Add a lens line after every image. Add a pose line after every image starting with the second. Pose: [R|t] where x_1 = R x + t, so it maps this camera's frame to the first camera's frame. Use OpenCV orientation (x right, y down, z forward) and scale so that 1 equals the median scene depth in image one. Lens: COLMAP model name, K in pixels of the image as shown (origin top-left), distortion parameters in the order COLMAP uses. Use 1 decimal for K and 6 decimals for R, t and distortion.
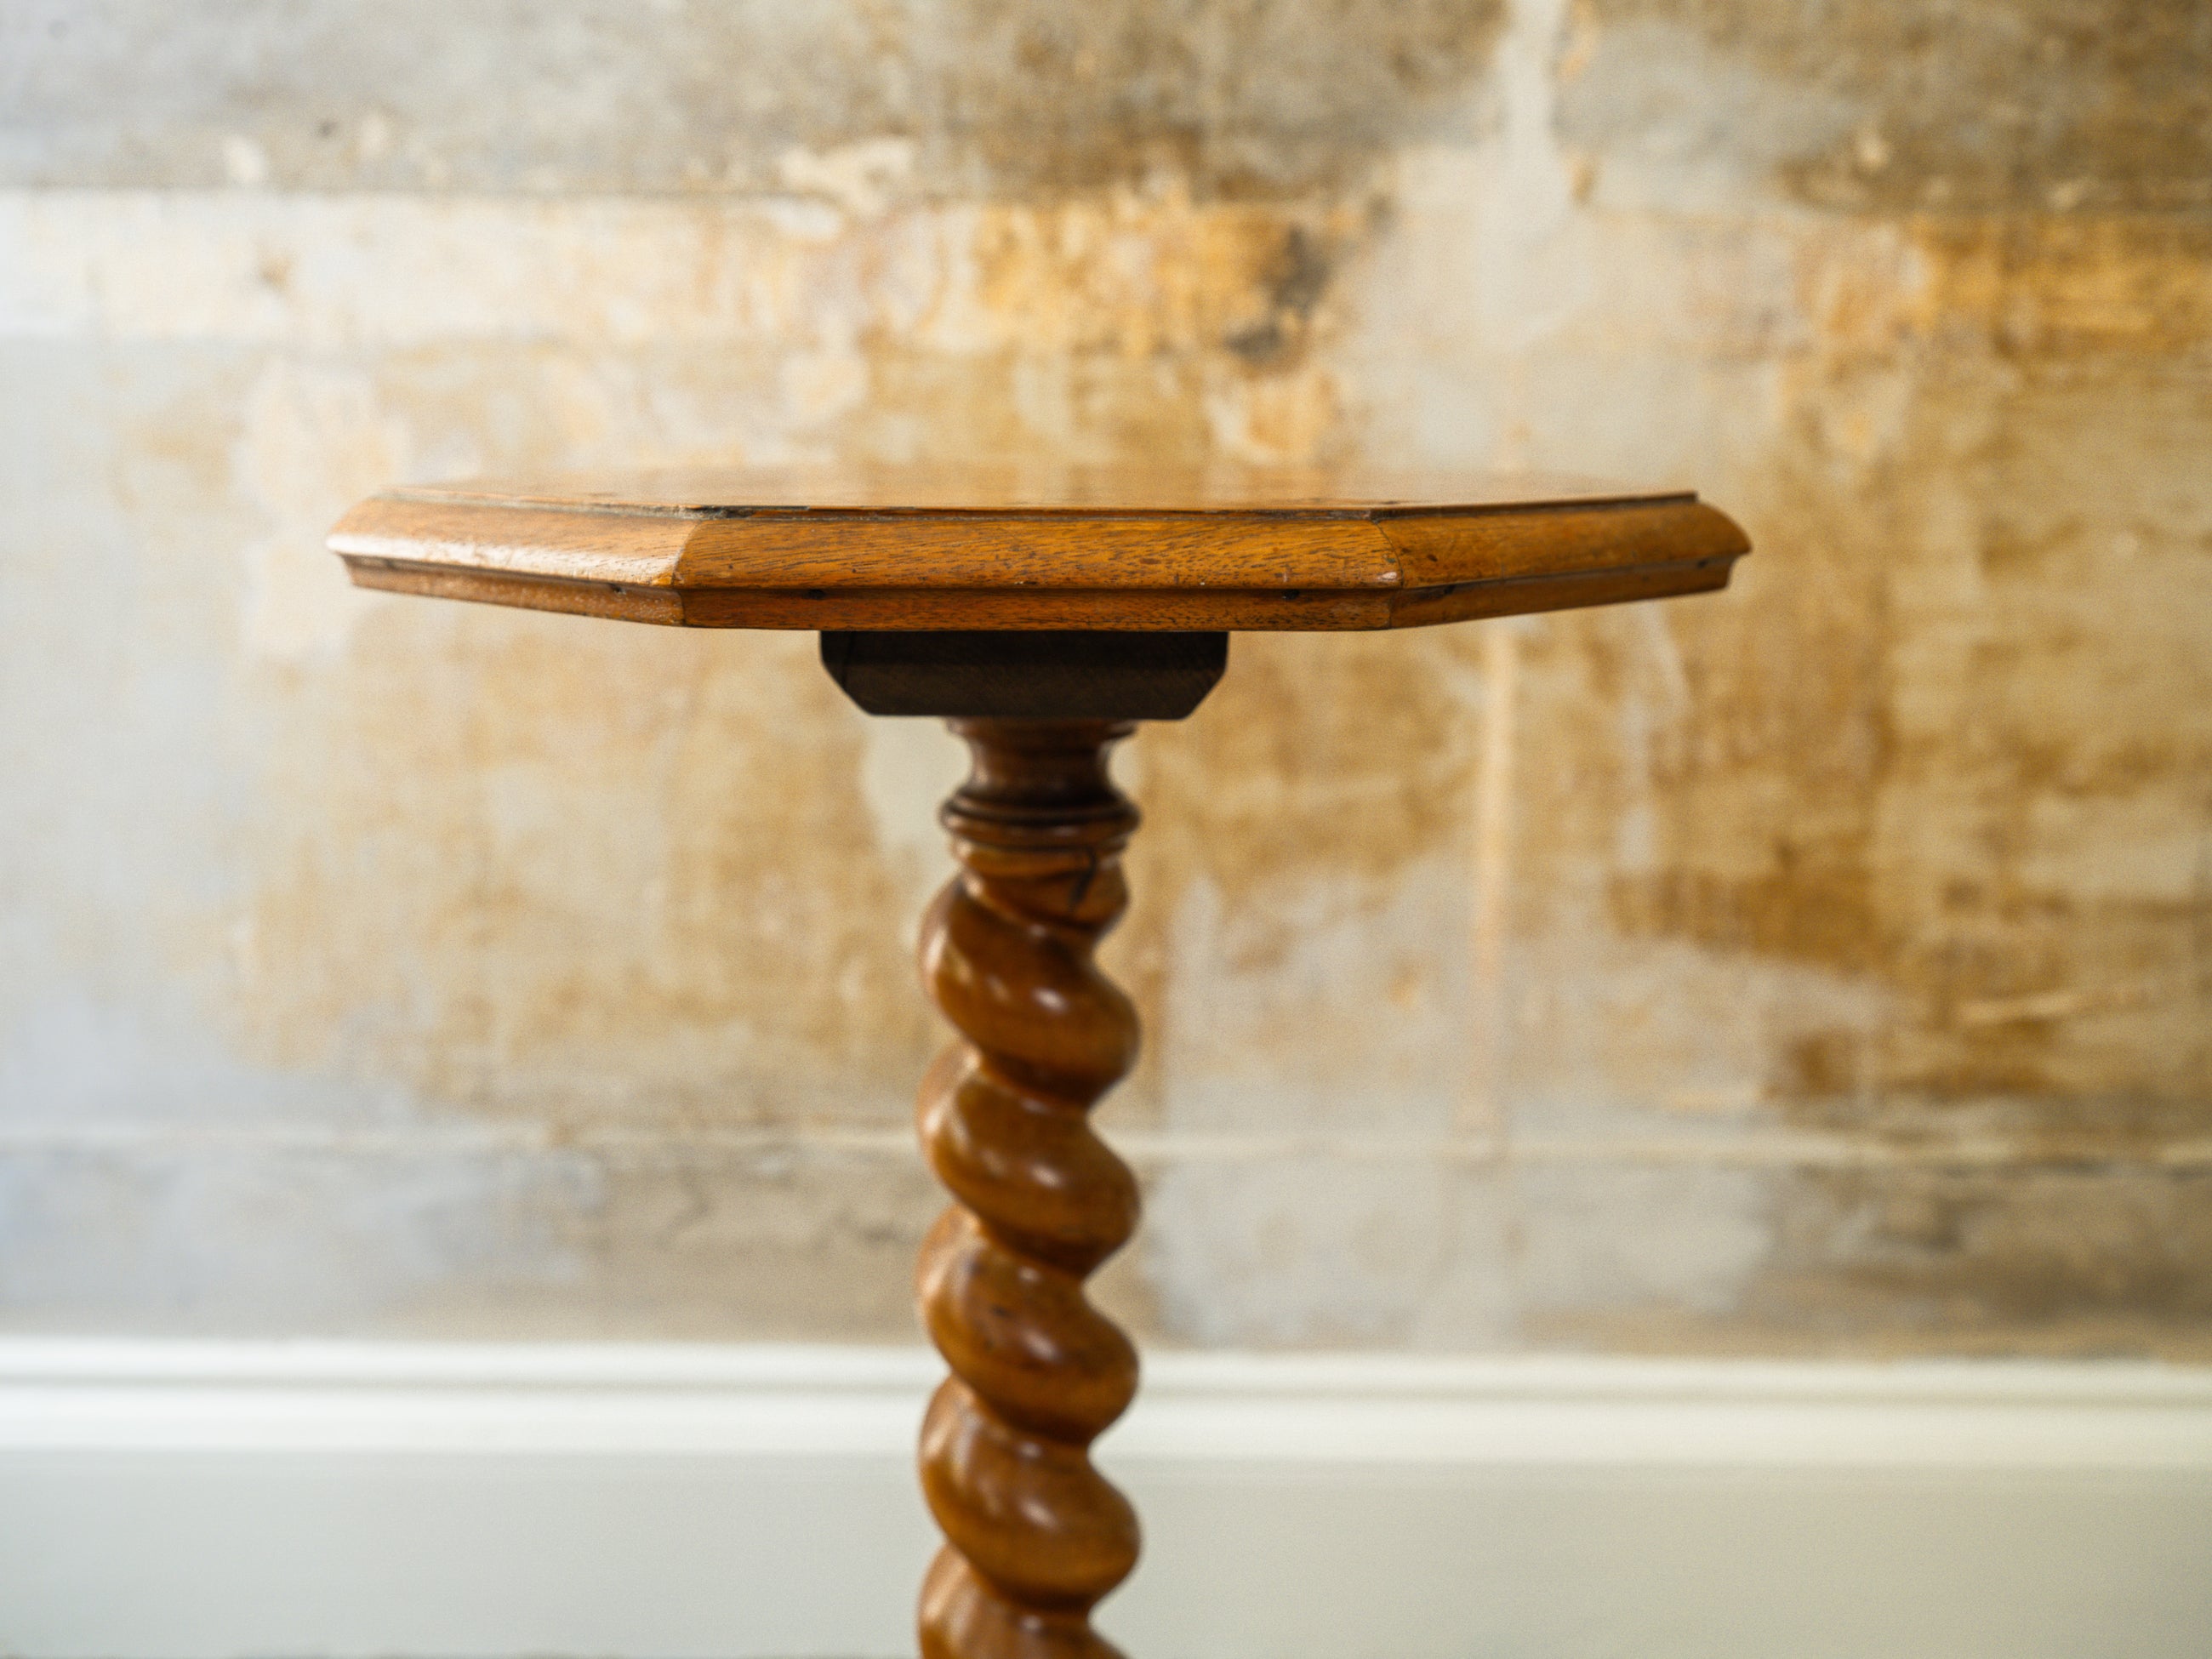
lens RADIAL K [[2144.0, 0, 1106.0], [0, 2144.0, 831.5], [0, 0, 1]] dist [0.005431, 0.015467]
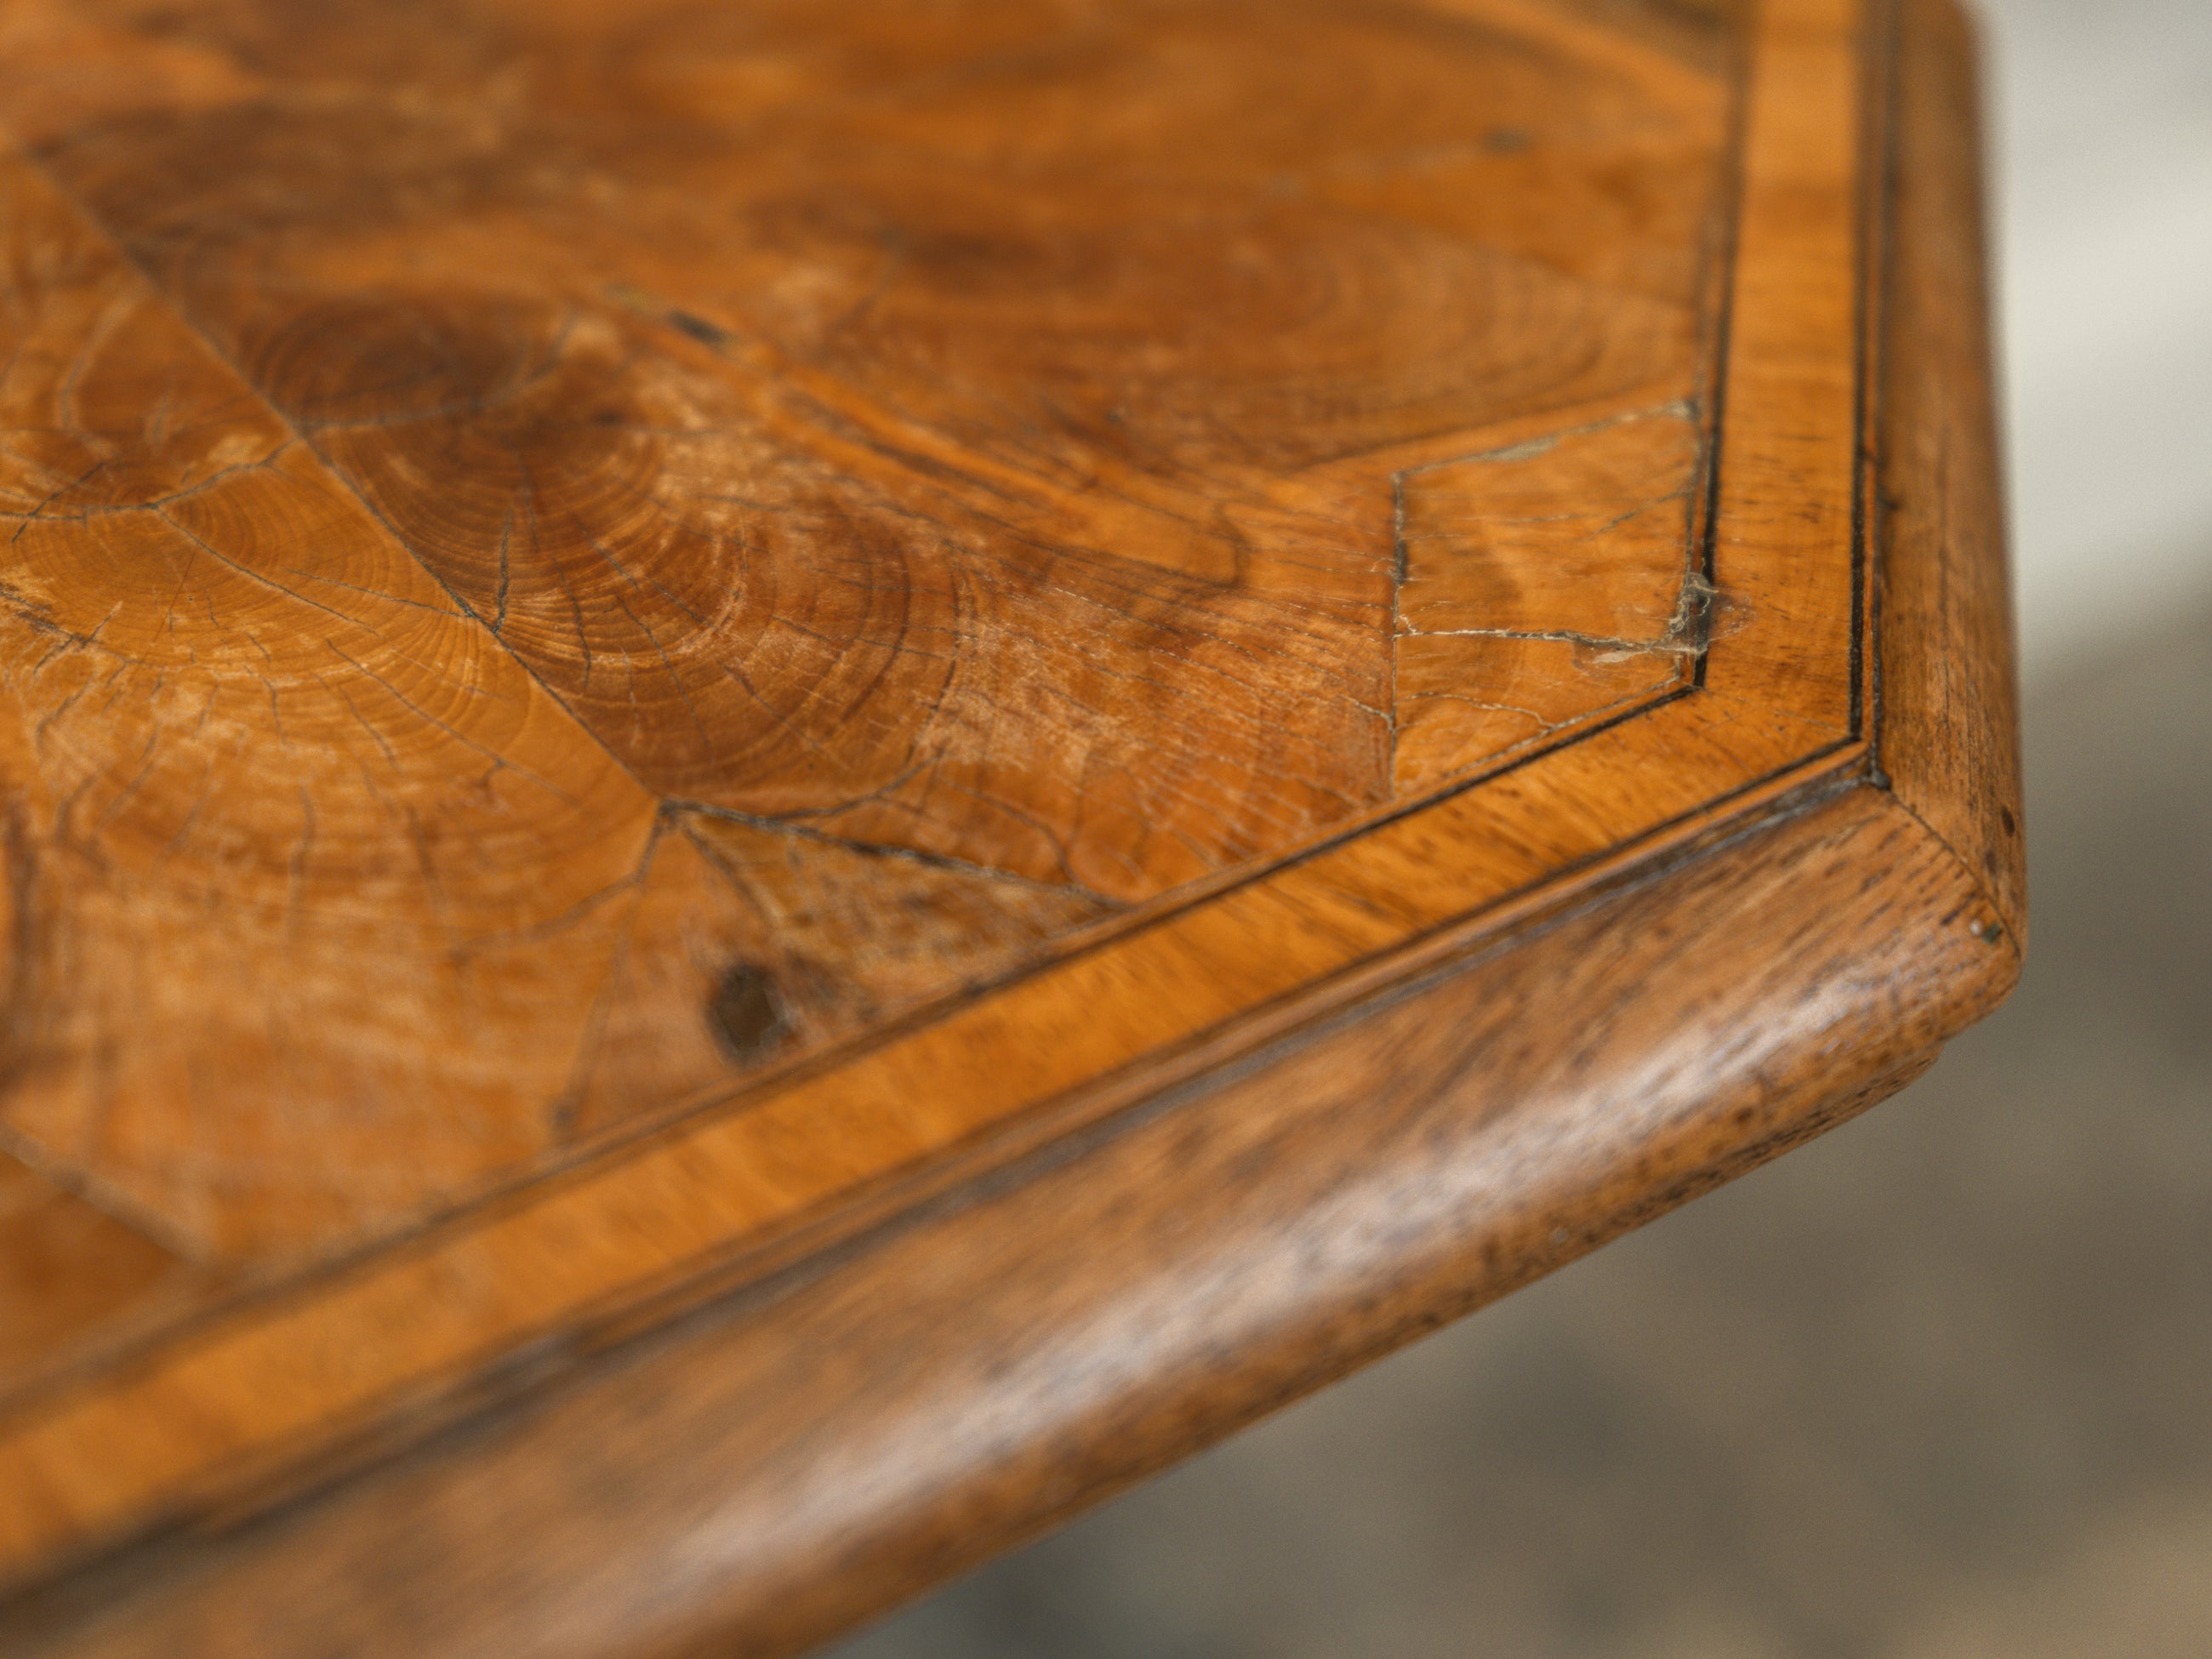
lens RADIAL K [[3480.2, 0, 1103.0], [0, 3480.2, 841.0], [0, 0, 1]] dist [0.004723, -0.149877]
pose [[0.833320, -0.336208, 0.438797, -0.072912], [0.102925, 0.874270, 0.474404, -0.143914], [-0.543125, -0.350167, 0.763150, 0.244305]]
